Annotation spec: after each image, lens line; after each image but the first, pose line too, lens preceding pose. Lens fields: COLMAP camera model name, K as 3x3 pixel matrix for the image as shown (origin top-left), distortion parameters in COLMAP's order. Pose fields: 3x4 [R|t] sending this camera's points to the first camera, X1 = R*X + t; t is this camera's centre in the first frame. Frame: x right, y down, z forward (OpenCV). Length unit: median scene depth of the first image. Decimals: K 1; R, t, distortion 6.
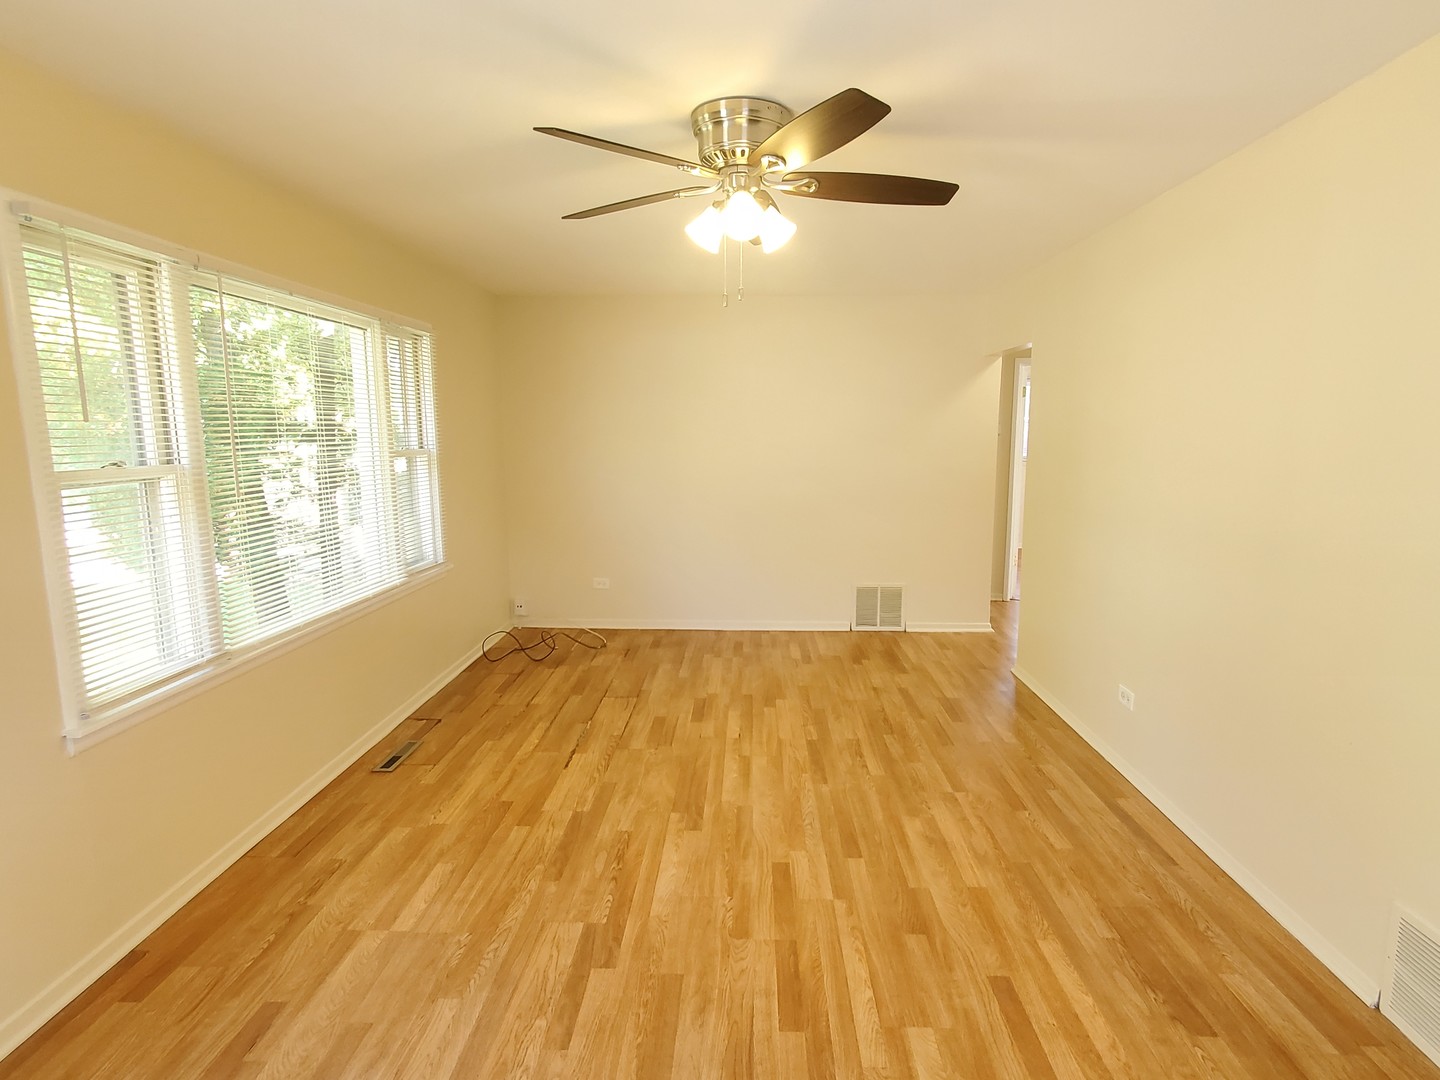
lens RADIAL K [[764.0, 0, 721.5], [0, 764.0, 543.3], [0, 0, 1]] dist [0.002069, 0.002782]
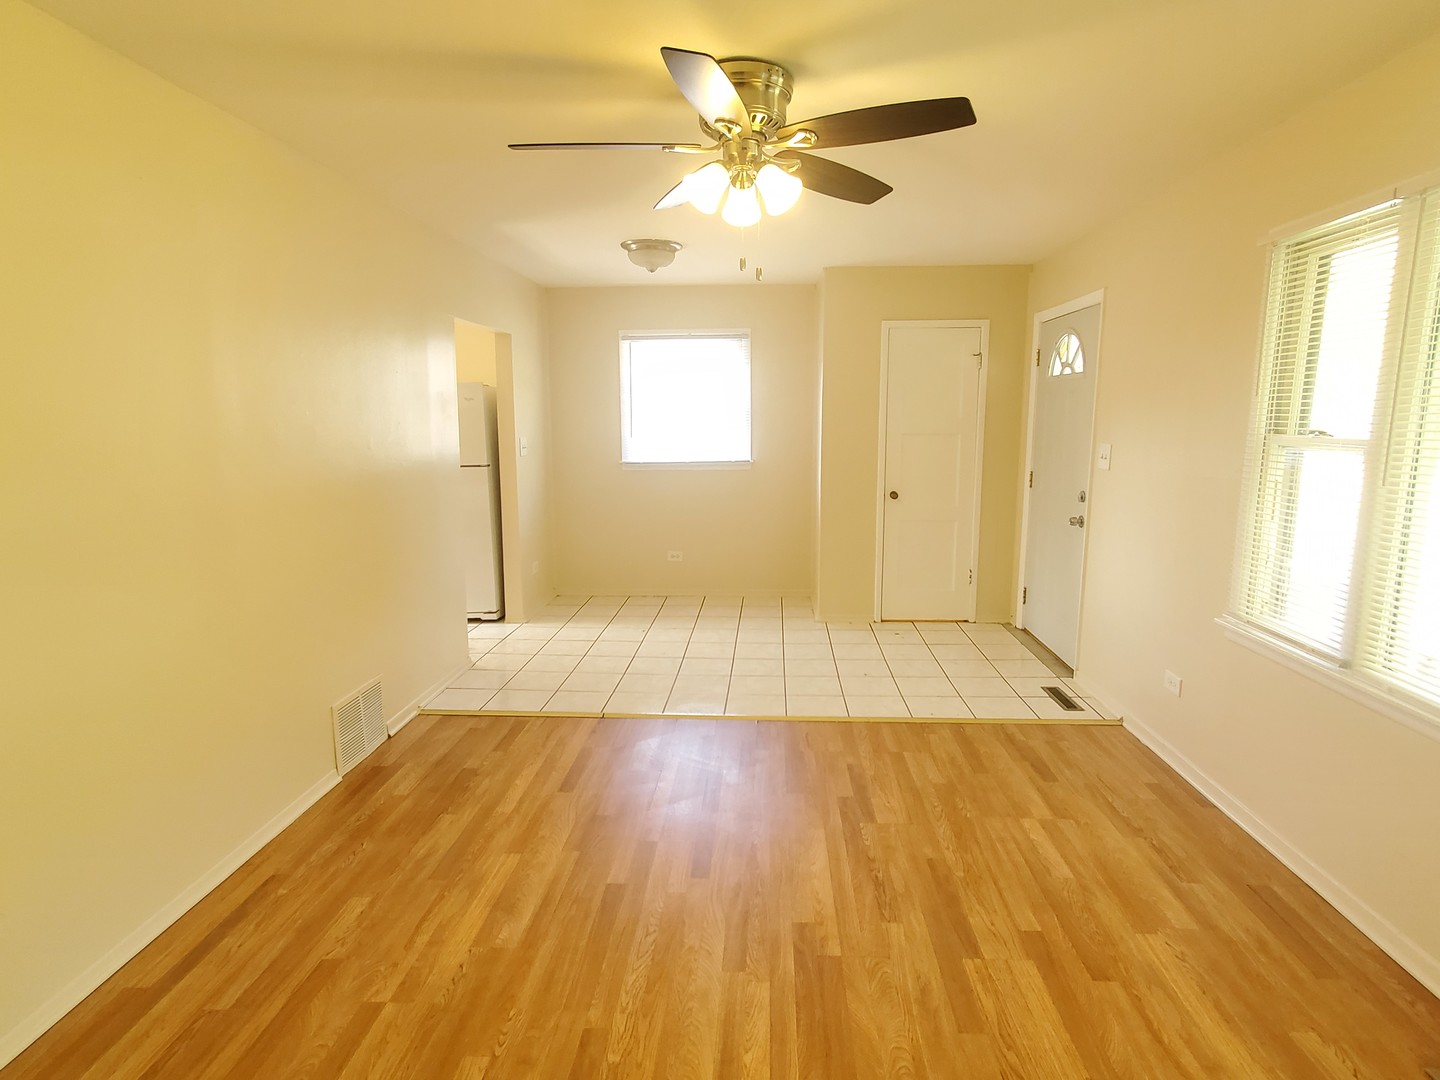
lens RADIAL K [[764.0, 0, 720.4], [0, 764.0, 538.2], [0, 0, 1]] dist [0.002069, 0.002782]
pose [[-0.999687, -0.000298, 0.025033, 0.029039], [0.007383, 0.951951, 0.306162, -0.244983], [-0.023921, 0.306251, -0.951650, 1.709252]]
